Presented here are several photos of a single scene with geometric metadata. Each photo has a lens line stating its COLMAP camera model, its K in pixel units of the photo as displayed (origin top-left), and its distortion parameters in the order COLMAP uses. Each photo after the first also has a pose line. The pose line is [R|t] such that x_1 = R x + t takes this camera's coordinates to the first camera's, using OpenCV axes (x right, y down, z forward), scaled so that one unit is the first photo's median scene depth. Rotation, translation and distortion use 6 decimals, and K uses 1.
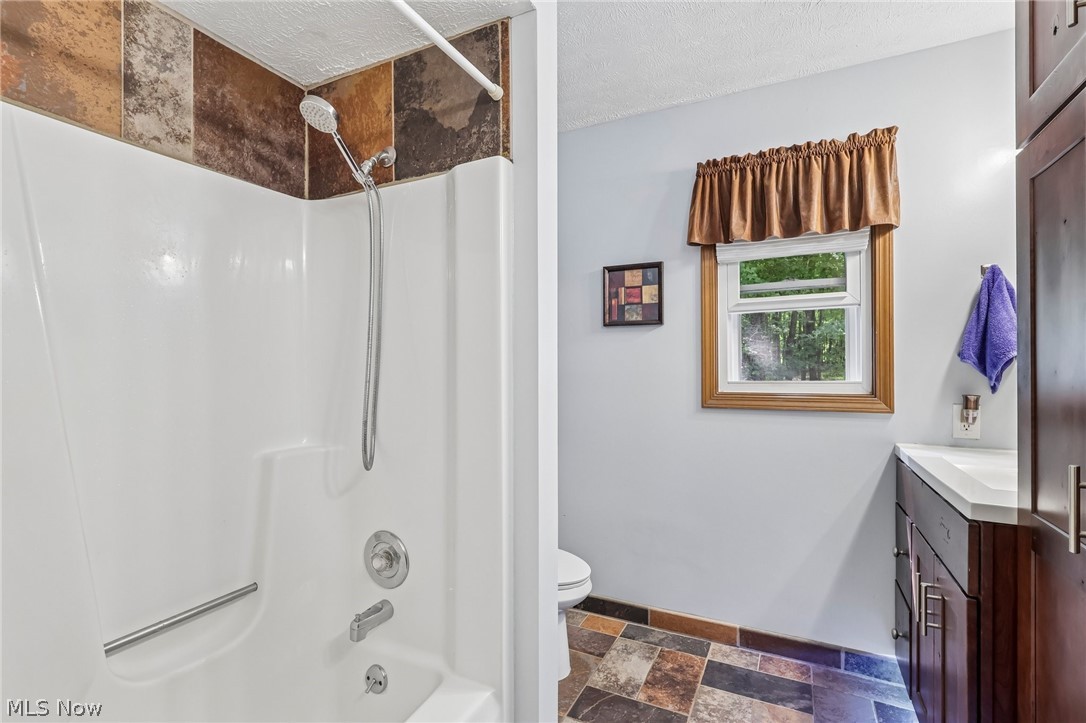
lens RADIAL K [[510.5, 0, 538.7], [0, 510.5, 372.6], [0, 0, 1]] dist [-0.000633, 0.000919]
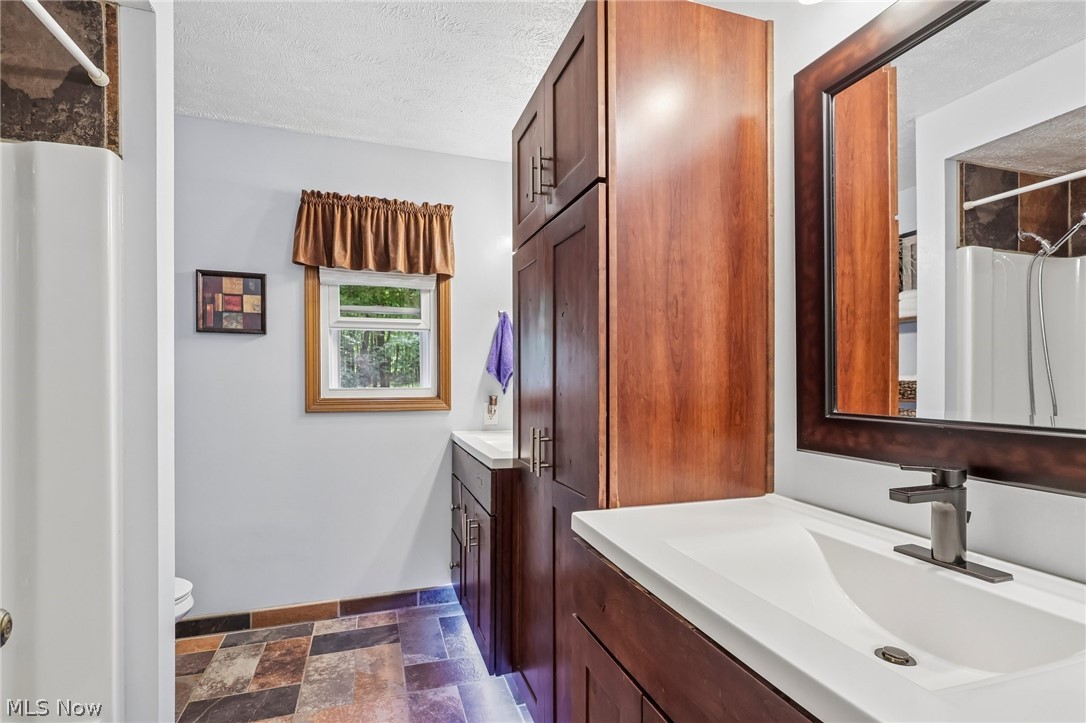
lens RADIAL K [[510.5, 0, 538.7], [0, 510.5, 372.6], [0, 0, 1]] dist [-0.000633, 0.000919]
pose [[0.704907, 0.012534, 0.709189, -0.123118], [0.000395, 0.999837, -0.018063, 0.002622], [-0.709300, 0.013013, 0.704787, -0.152104]]
